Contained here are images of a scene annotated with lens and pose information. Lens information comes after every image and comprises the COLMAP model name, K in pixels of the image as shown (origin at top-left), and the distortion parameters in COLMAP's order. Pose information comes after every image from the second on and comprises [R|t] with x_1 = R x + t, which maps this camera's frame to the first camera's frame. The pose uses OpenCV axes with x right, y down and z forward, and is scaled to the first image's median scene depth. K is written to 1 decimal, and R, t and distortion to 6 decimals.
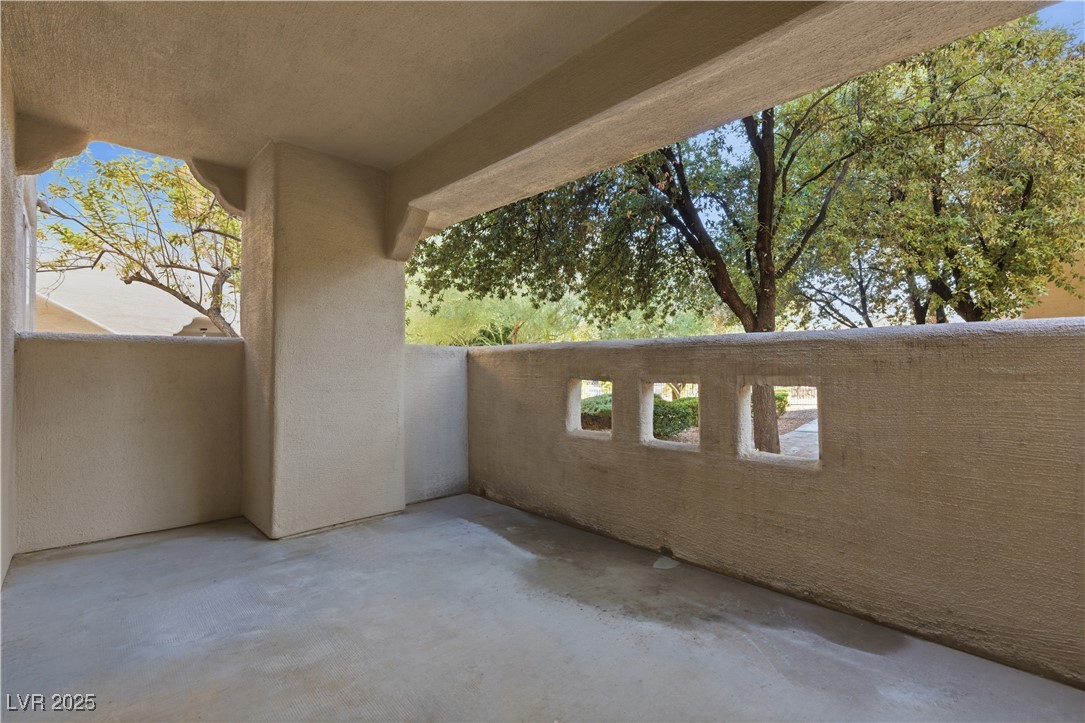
lens RADIAL K [[484.7, 0, 546.7], [0, 484.7, 361.8], [0, 0, 1]] dist [-0.000463, -0.000665]
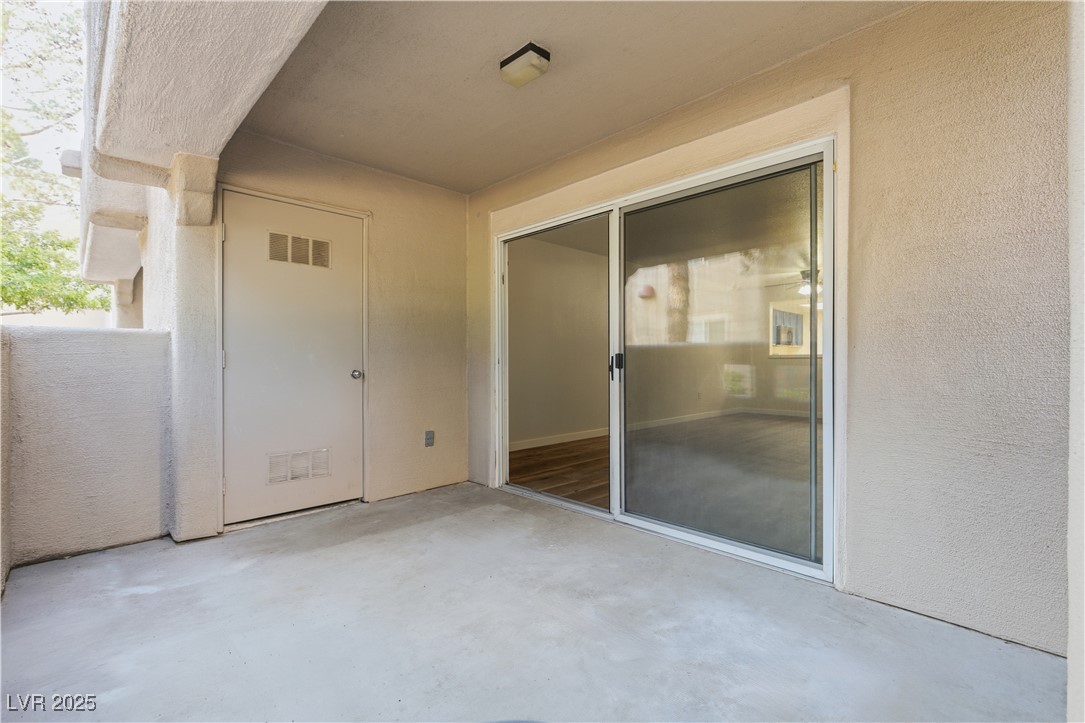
lens RADIAL K [[484.7, 0, 545.8], [0, 484.7, 362.3], [0, 0, 1]] dist [-0.000463, -0.000665]
pose [[-0.999983, 0.002448, 0.005236, -0.299525], [0.002393, 0.999943, -0.010440, 0.030253], [-0.005262, -0.010427, -0.999932, 1.636214]]
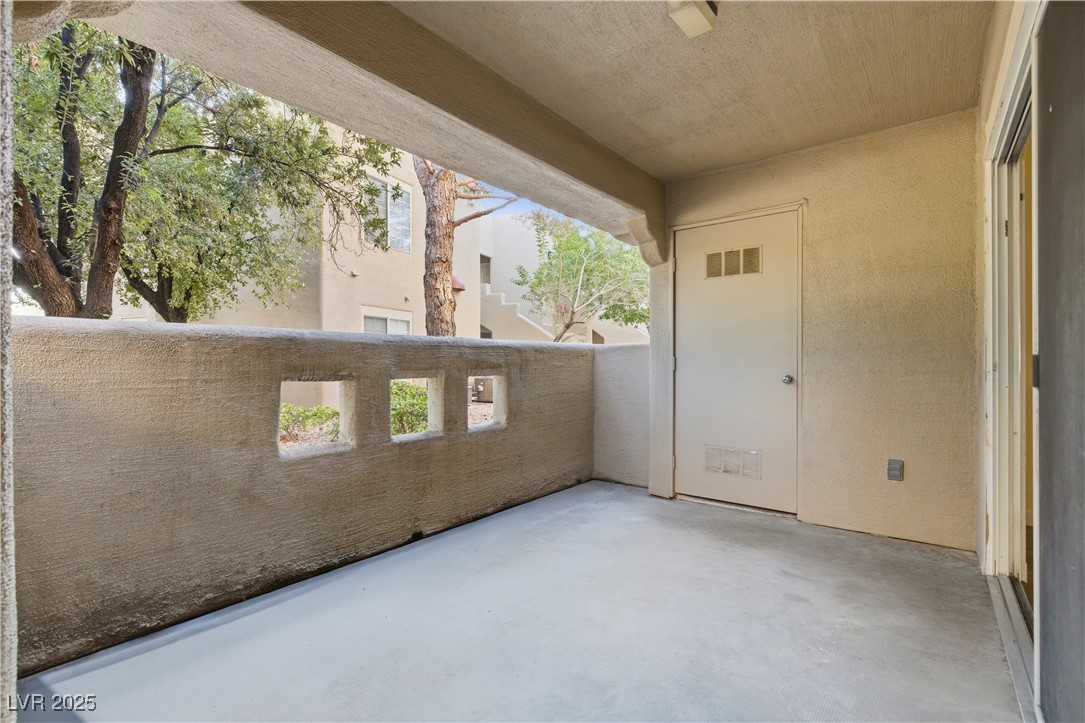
lens RADIAL K [[484.7, 0, 550.1], [0, 484.7, 362.5], [0, 0, 1]] dist [-0.000463, -0.000665]
pose [[-0.126183, 0.001068, 0.992006, -1.005794], [-0.008504, 0.999962, -0.002158, 0.010278], [-0.991971, -0.008709, -0.126169, 1.000556]]
